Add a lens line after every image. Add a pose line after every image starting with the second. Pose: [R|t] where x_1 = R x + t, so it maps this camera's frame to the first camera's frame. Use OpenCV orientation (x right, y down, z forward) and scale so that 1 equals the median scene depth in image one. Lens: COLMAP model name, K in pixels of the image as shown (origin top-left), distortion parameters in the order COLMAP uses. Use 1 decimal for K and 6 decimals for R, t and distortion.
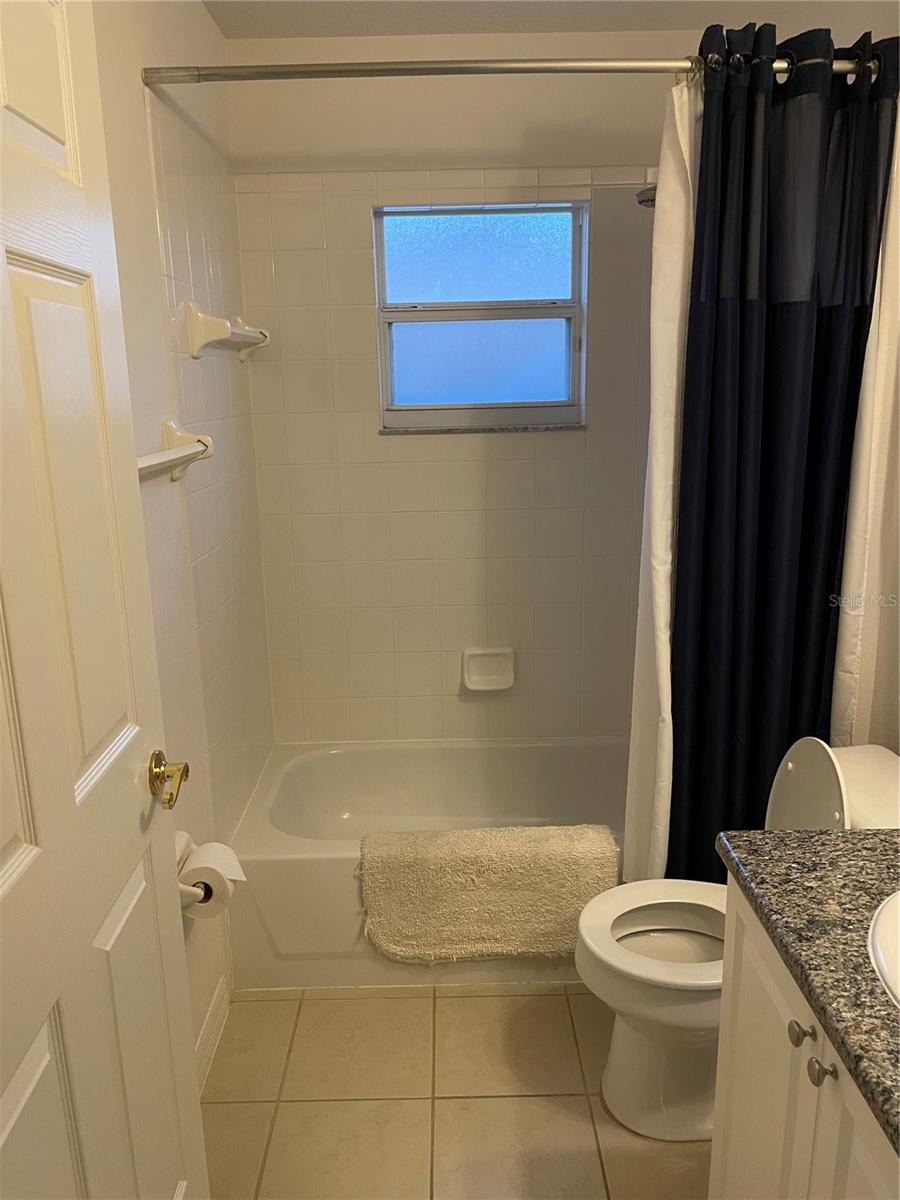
lens RADIAL K [[911.8, 0, 447.7], [0, 911.8, 604.9], [0, 0, 1]] dist [0.087277, -0.111559]
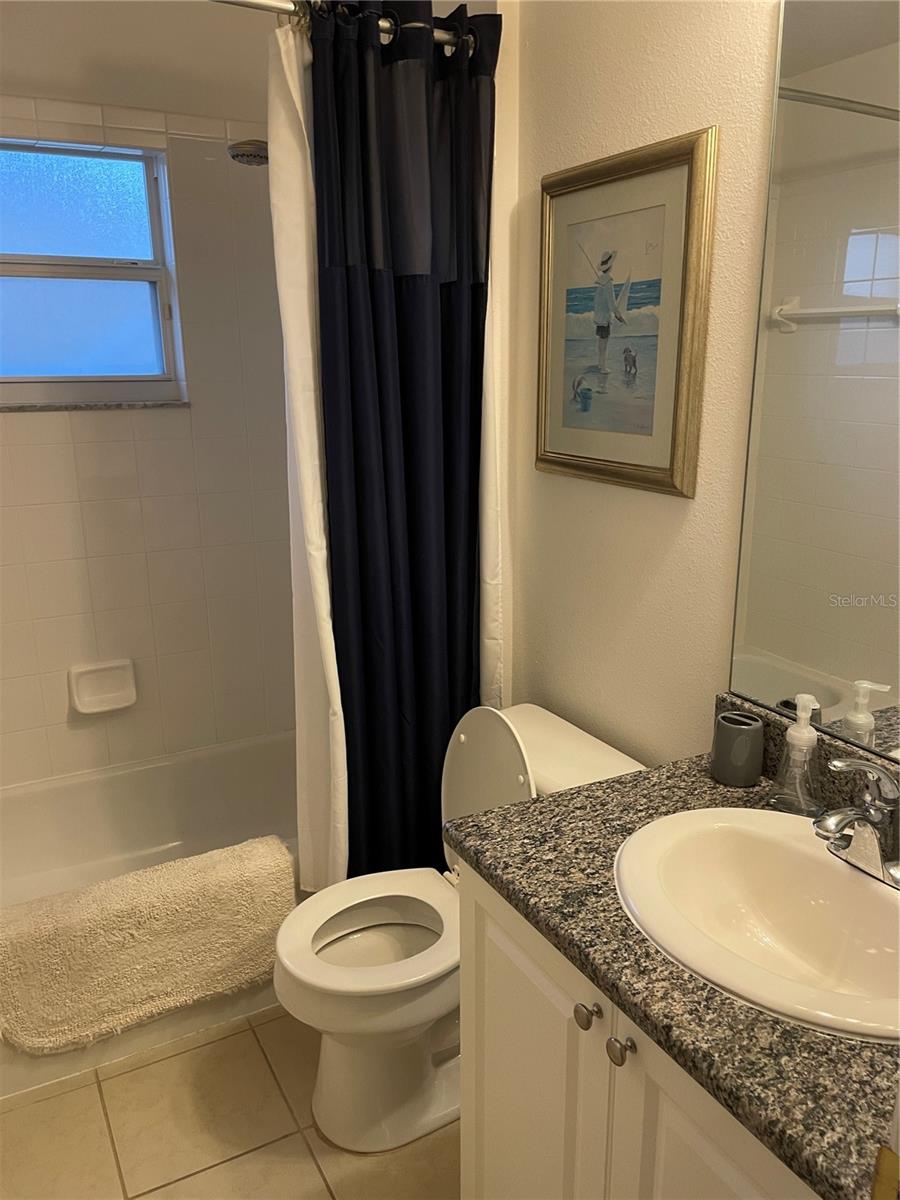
lens RADIAL K [[911.8, 0, 447.7], [0, 911.8, 604.9], [0, 0, 1]] dist [0.087277, -0.111559]
pose [[0.882581, -0.108562, 0.457455, -0.080738], [0.100720, 0.994045, 0.041584, -0.013158], [-0.459245, 0.009374, 0.888260, 0.105603]]
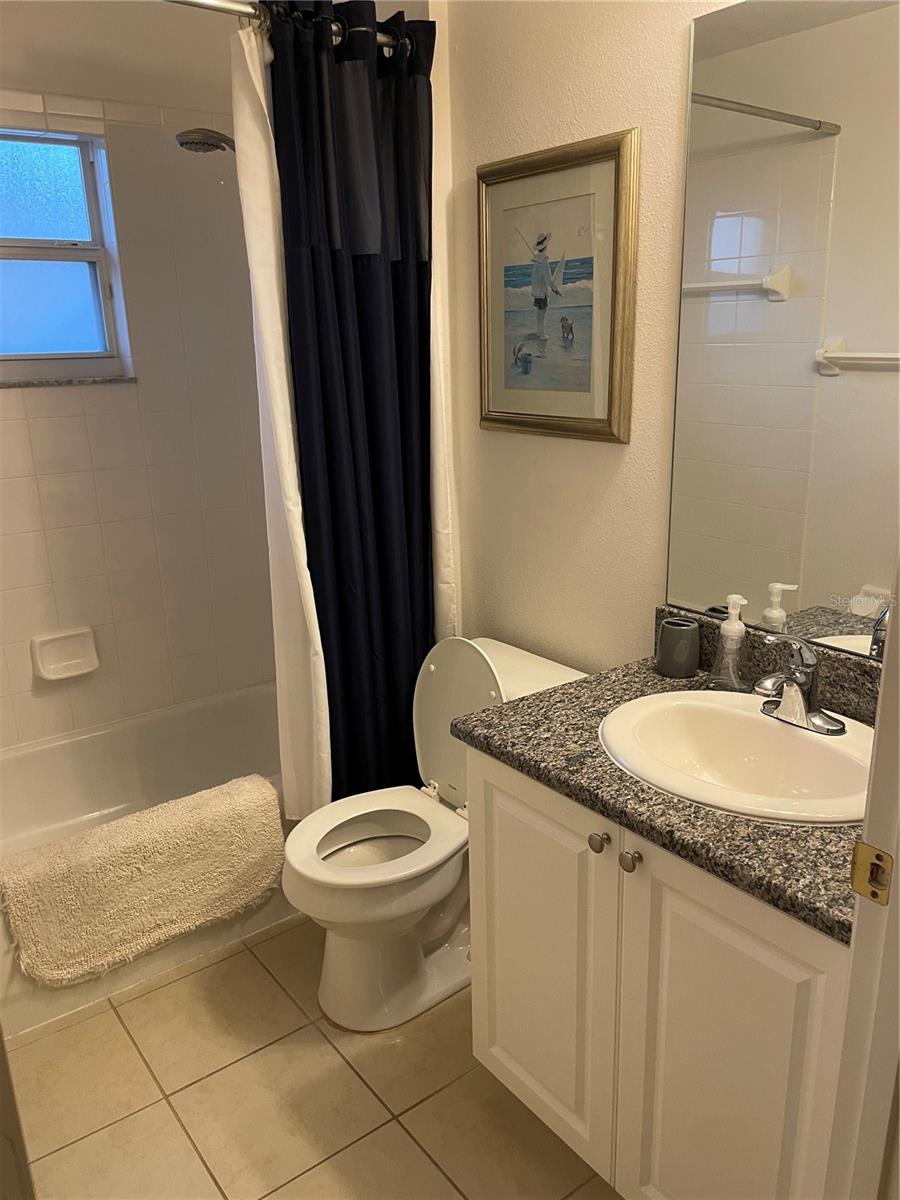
lens RADIAL K [[919.6, 0, 442.5], [0, 919.6, 602.2], [0, 0, 1]] dist [0.096710, -0.121636]
pose [[0.803826, -0.161922, 0.572403, -0.241493], [0.148036, 0.986419, 0.071152, 0.014083], [-0.576151, 0.027543, 0.816879, 0.052411]]
